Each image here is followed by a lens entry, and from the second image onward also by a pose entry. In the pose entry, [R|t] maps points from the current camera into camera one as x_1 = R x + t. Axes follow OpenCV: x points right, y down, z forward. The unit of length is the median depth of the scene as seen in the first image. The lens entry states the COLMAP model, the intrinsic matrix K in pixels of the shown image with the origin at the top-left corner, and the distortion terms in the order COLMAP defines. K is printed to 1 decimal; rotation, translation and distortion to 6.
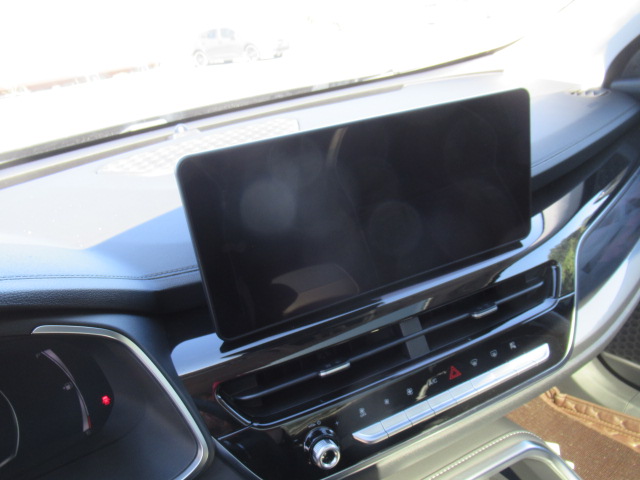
lens RADIAL K [[479.0, 0, 315.9], [0, 479.0, 240.4], [0, 0, 1]] dist [-0.003282, 0.001982]
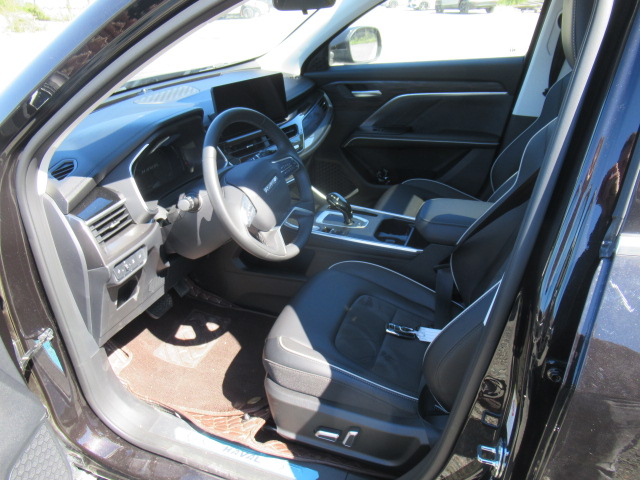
lens RADIAL K [[479.0, 0, 324.2], [0, 479.0, 239.1], [0, 0, 1]] dist [-0.003282, 0.001982]
pose [[0.846965, -0.156981, 0.507944, -0.644043], [0.154740, 0.986838, 0.046965, 0.390381], [-0.508631, 0.038821, 0.860109, -1.082657]]
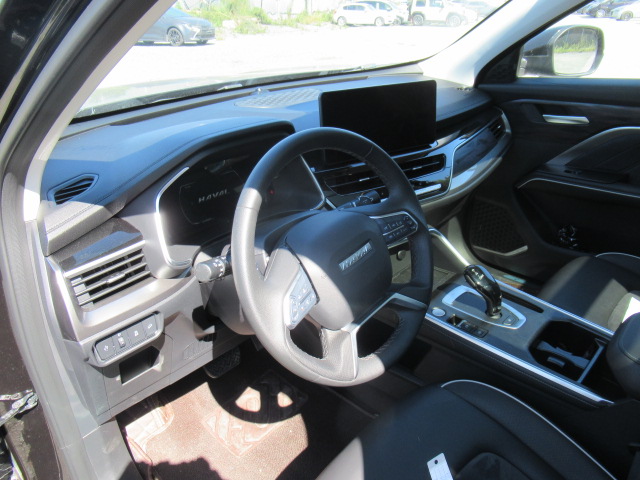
lens RADIAL K [[479.0, 0, 319.6], [0, 479.0, 244.2], [0, 0, 1]] dist [-0.003282, 0.001982]
pose [[0.982367, 0.020788, 0.185802, -0.296468], [-0.024317, 0.999564, 0.016736, 0.253205], [-0.185373, -0.020959, 0.982445, -0.673422]]
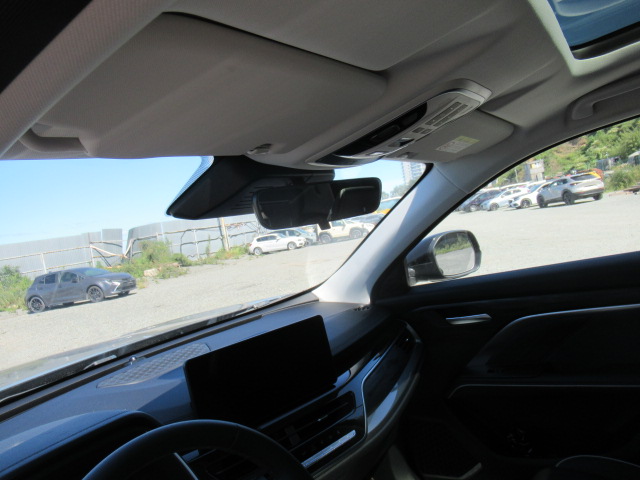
lens RADIAL K [[479.0, 0, 318.3], [0, 479.0, 241.3], [0, 0, 1]] dist [-0.003282, 0.001982]
pose [[0.945053, -0.062627, 0.320863, -0.143832], [0.196401, 0.893384, -0.404094, 0.148424], [-0.261347, 0.444908, 0.856595, -0.562930]]
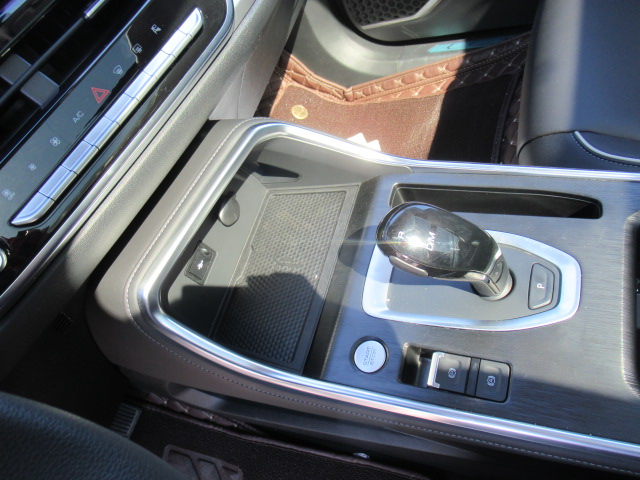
lens RADIAL K [[479.0, 0, 318.6], [0, 479.0, 244.9], [0, 0, 1]] dist [-0.003282, 0.001982]
pose [[0.805186, -0.573437, 0.151148, 0.146038], [0.469884, 0.772412, 0.427304, 0.139029], [-0.361781, -0.273037, 0.891384, 0.033880]]
